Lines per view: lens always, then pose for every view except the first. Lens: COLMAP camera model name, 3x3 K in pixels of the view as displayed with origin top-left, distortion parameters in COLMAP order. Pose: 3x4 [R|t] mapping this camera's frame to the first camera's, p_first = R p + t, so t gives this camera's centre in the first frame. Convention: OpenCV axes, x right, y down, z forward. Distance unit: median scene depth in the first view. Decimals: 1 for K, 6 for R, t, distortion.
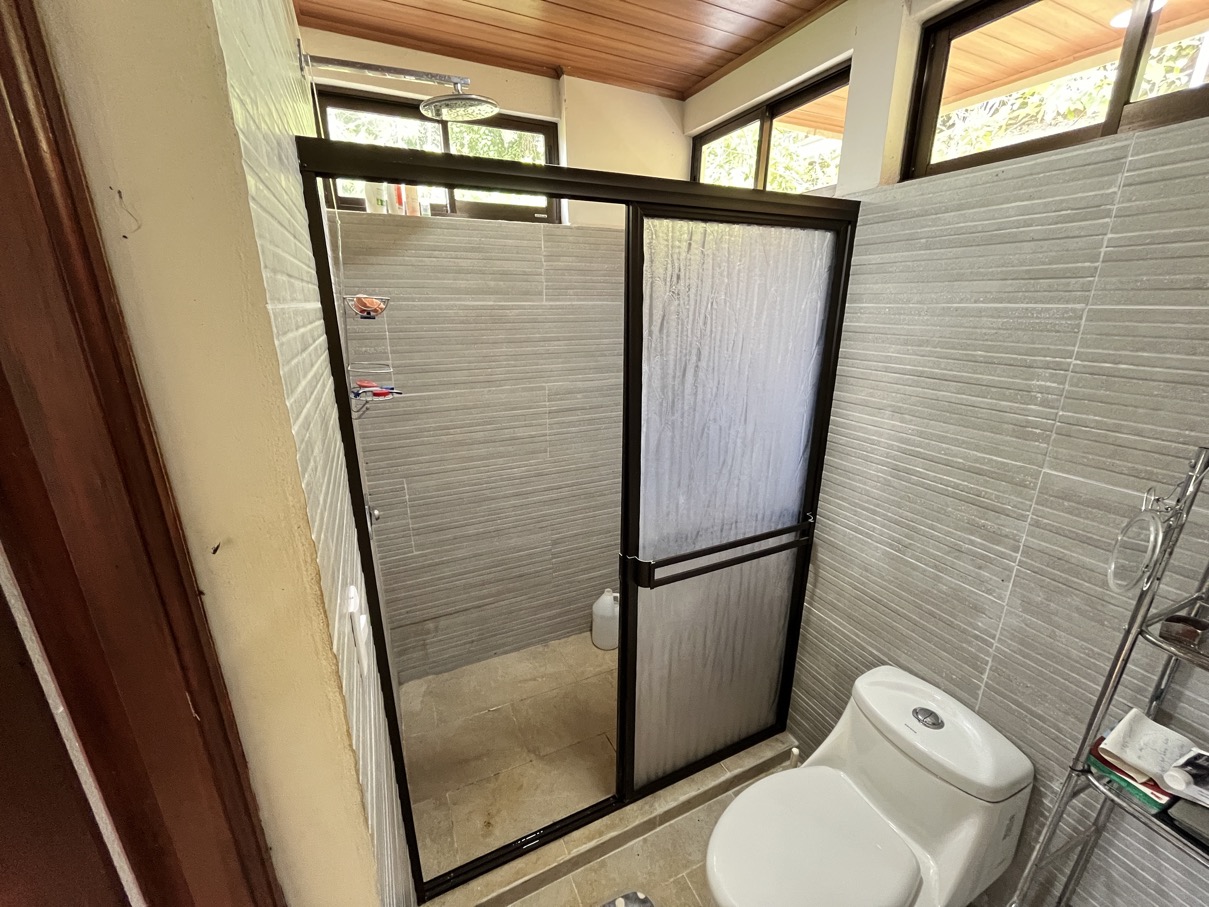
lens RADIAL K [[491.9, 0, 604.4], [0, 491.9, 454.6], [0, 0, 1]] dist [-0.001221, -0.000211]
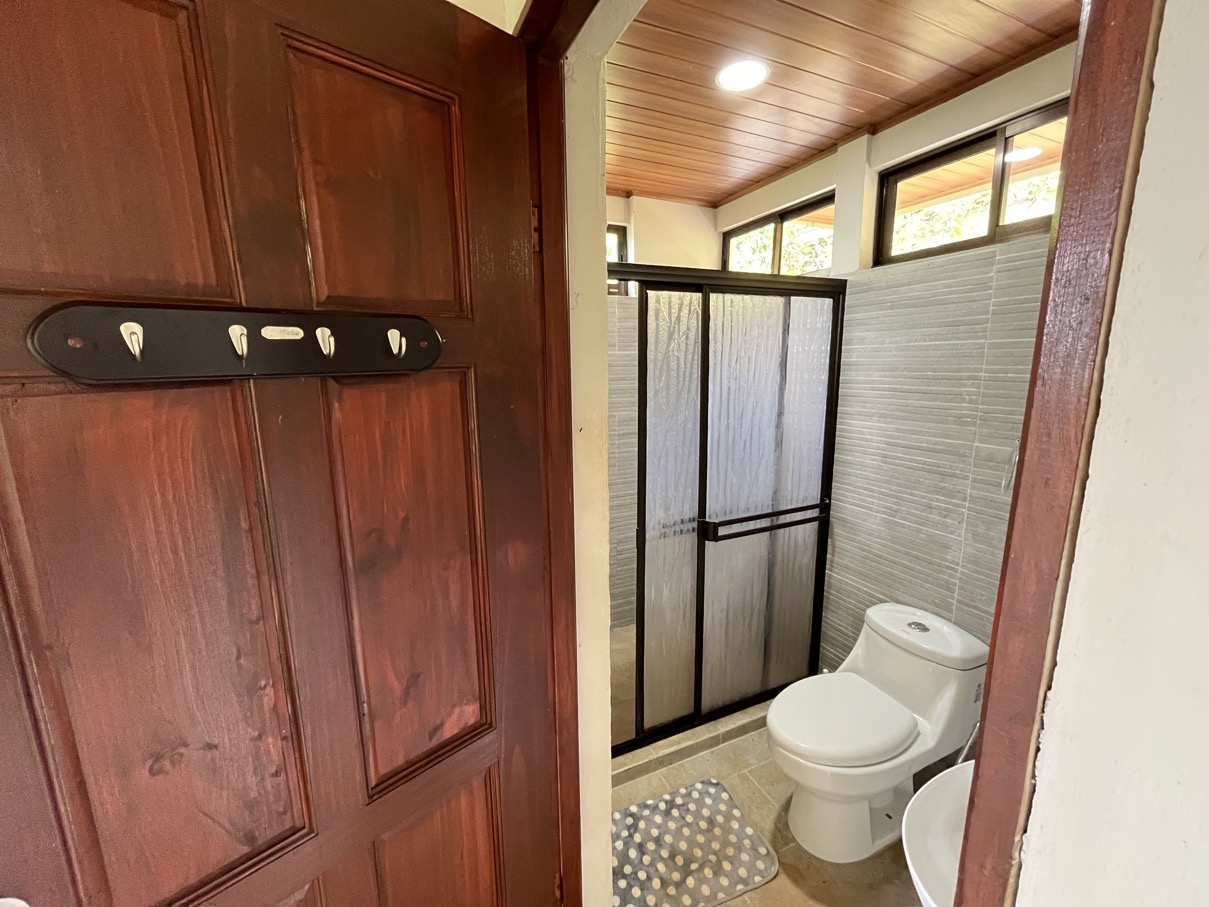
lens RADIAL K [[491.9, 0, 607.2], [0, 491.9, 453.6], [0, 0, 1]] dist [-0.001221, -0.000211]
pose [[0.999800, -0.008113, -0.018264, -0.179774], [0.005828, 0.992533, -0.121836, 0.181792], [0.019116, 0.121705, 0.992382, -0.418363]]
